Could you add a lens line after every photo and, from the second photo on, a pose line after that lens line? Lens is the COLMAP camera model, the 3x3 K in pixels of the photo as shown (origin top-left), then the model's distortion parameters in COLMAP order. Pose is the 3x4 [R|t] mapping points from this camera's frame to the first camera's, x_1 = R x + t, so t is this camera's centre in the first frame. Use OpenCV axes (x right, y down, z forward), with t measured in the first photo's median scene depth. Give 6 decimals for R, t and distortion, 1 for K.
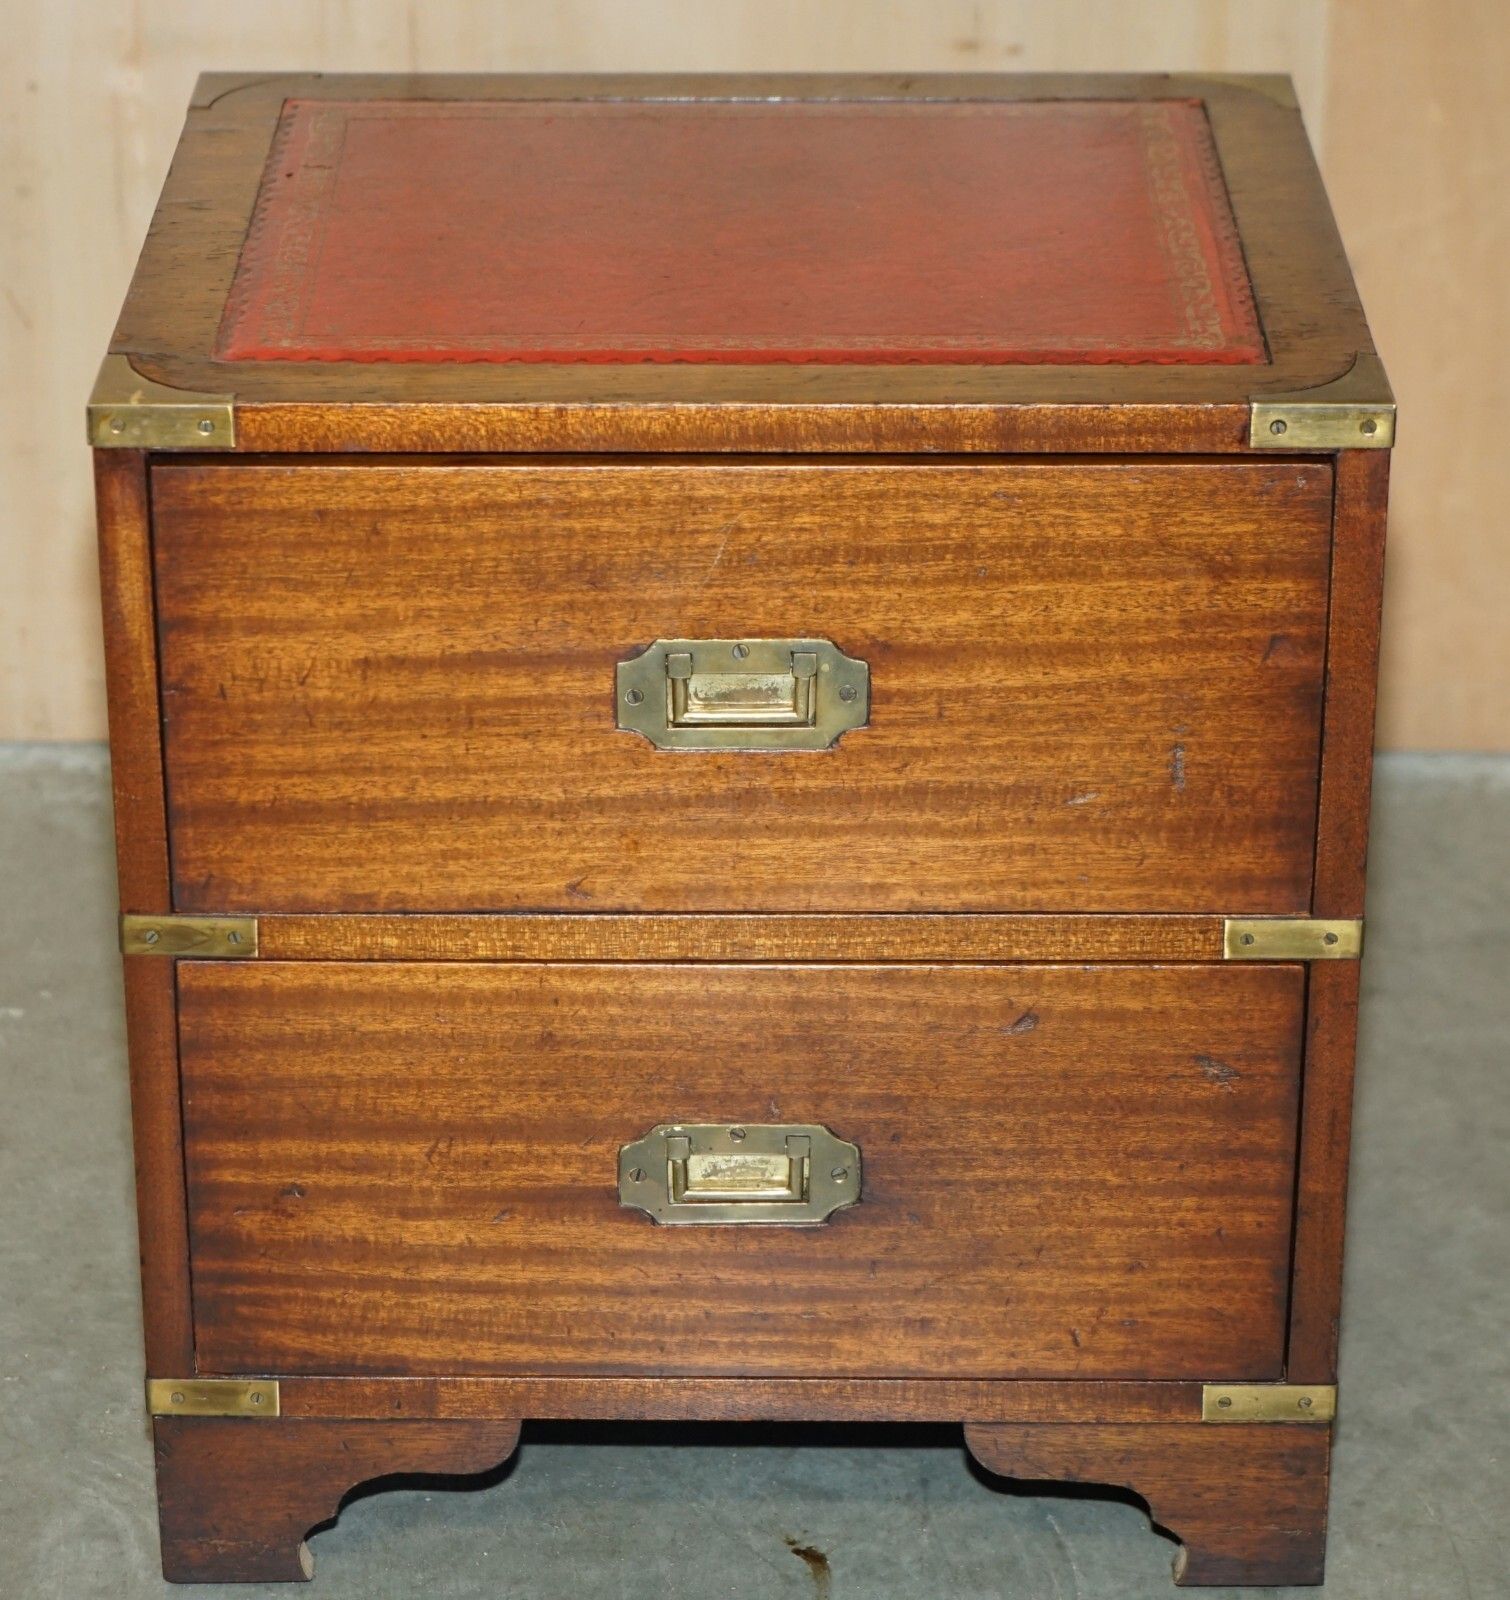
lens RADIAL K [[5034.6, 0, 682.6], [0, 5034.6, 798.5], [0, 0, 1]] dist [-0.074530, 0.860960]
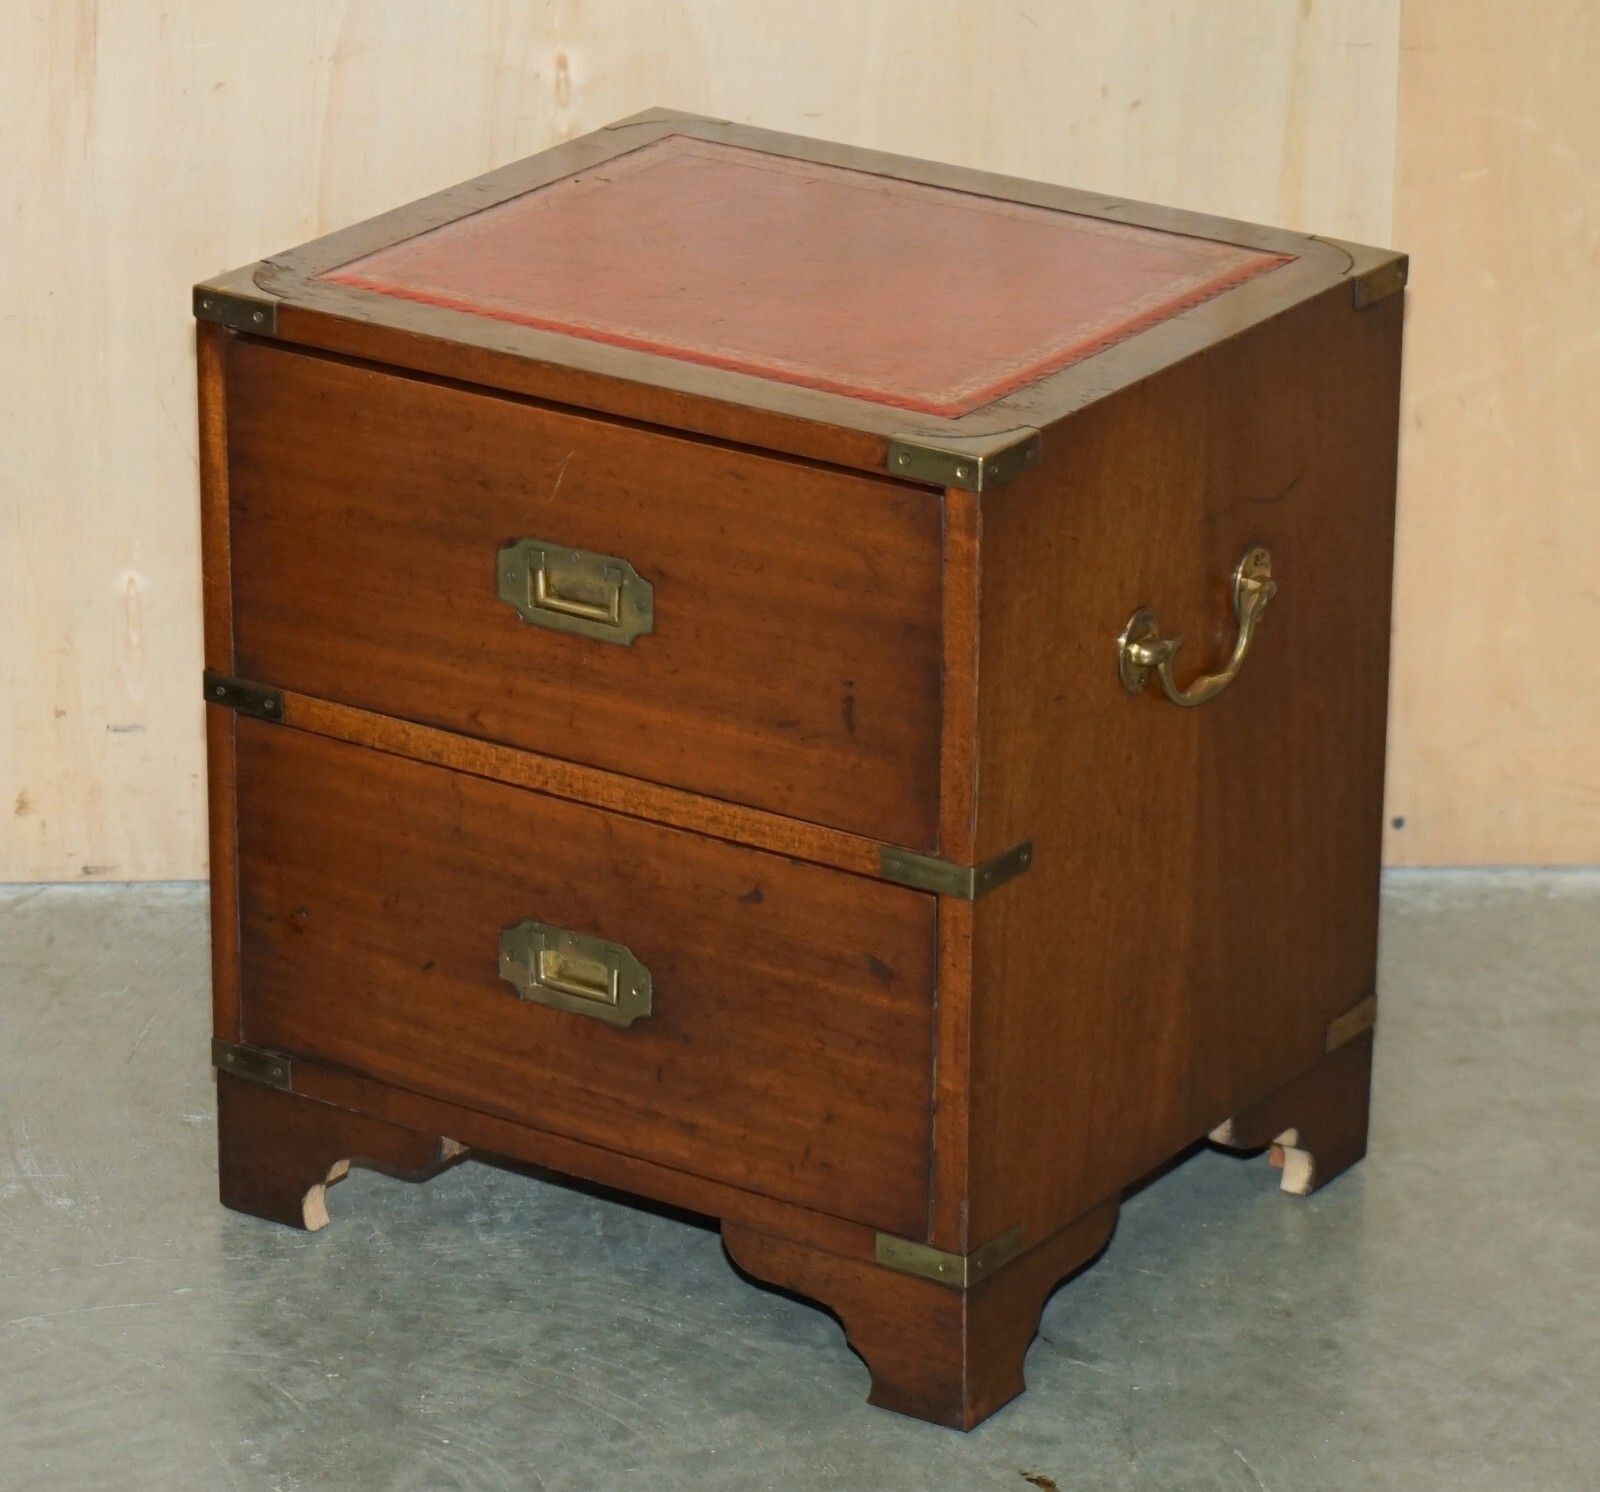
lens RADIAL K [[6775.7, 0, 800.0], [0, 6775.7, 746.0], [0, 0, 1]] dist [0.017251, -6.111228]
pose [[0.838589, 0.207888, -0.503539, 0.947747], [-0.244472, 0.969632, -0.006825, 0.016292], [0.486829, 0.128825, 0.863946, -0.498993]]
